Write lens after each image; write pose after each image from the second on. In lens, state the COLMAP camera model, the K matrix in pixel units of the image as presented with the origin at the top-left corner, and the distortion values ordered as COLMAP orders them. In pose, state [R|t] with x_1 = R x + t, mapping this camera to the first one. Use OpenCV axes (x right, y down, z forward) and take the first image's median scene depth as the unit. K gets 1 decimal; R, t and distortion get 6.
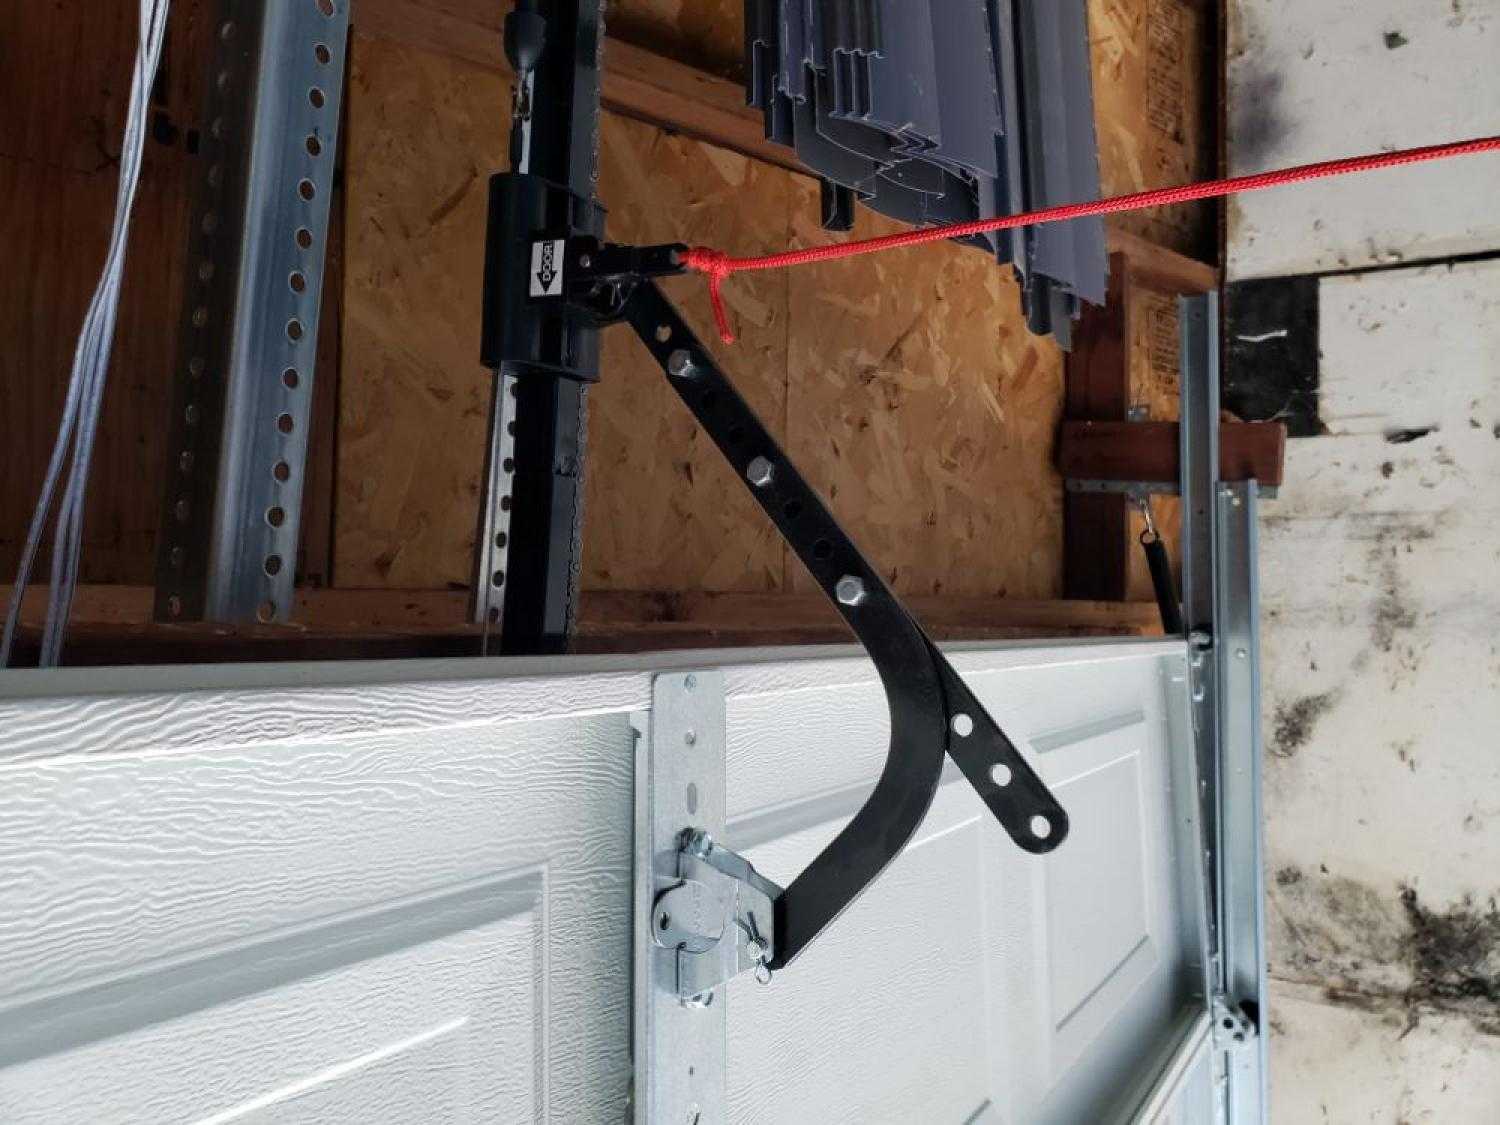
lens RADIAL K [[1134.8, 0, 750.0], [0, 1134.8, 562.5], [0, 0, 1]] dist [-0.005882, 0.002351]
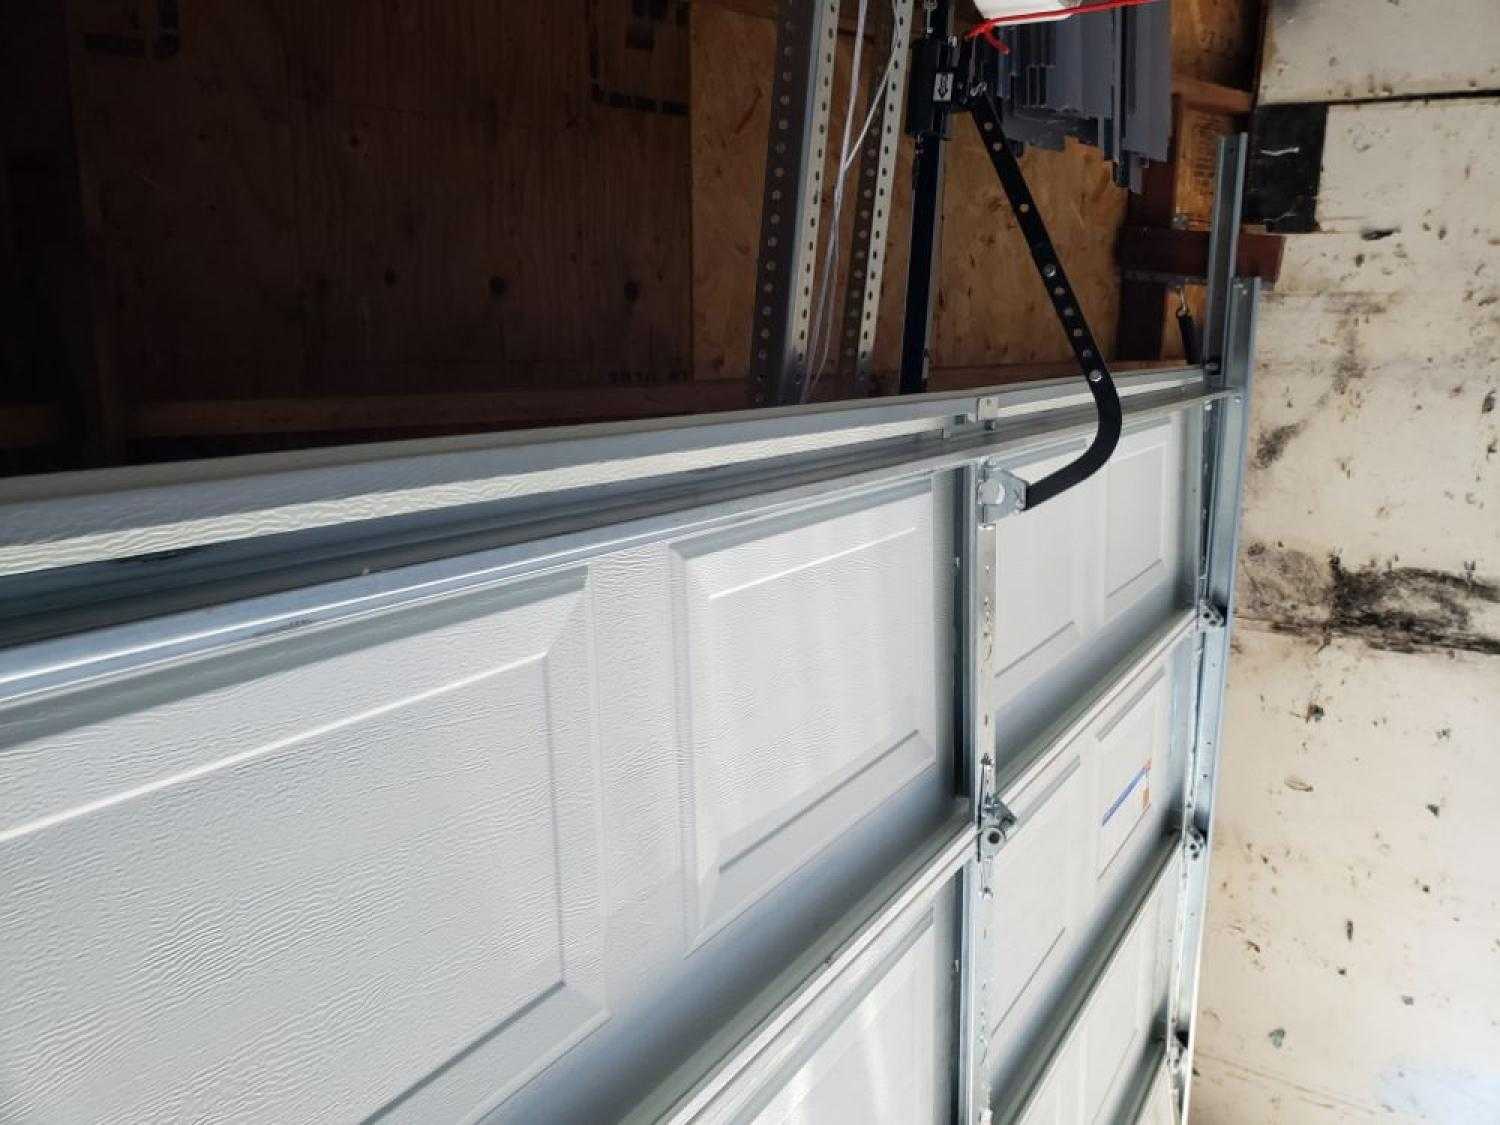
lens RADIAL K [[1134.8, 0, 750.0], [0, 1134.8, 562.5], [0, 0, 1]] dist [-0.005882, 0.002351]
pose [[0.999974, -0.006777, -0.002625, -0.173211], [0.007226, 0.965613, 0.259884, -0.091494], [0.000773, -0.259896, 0.965636, -0.418775]]
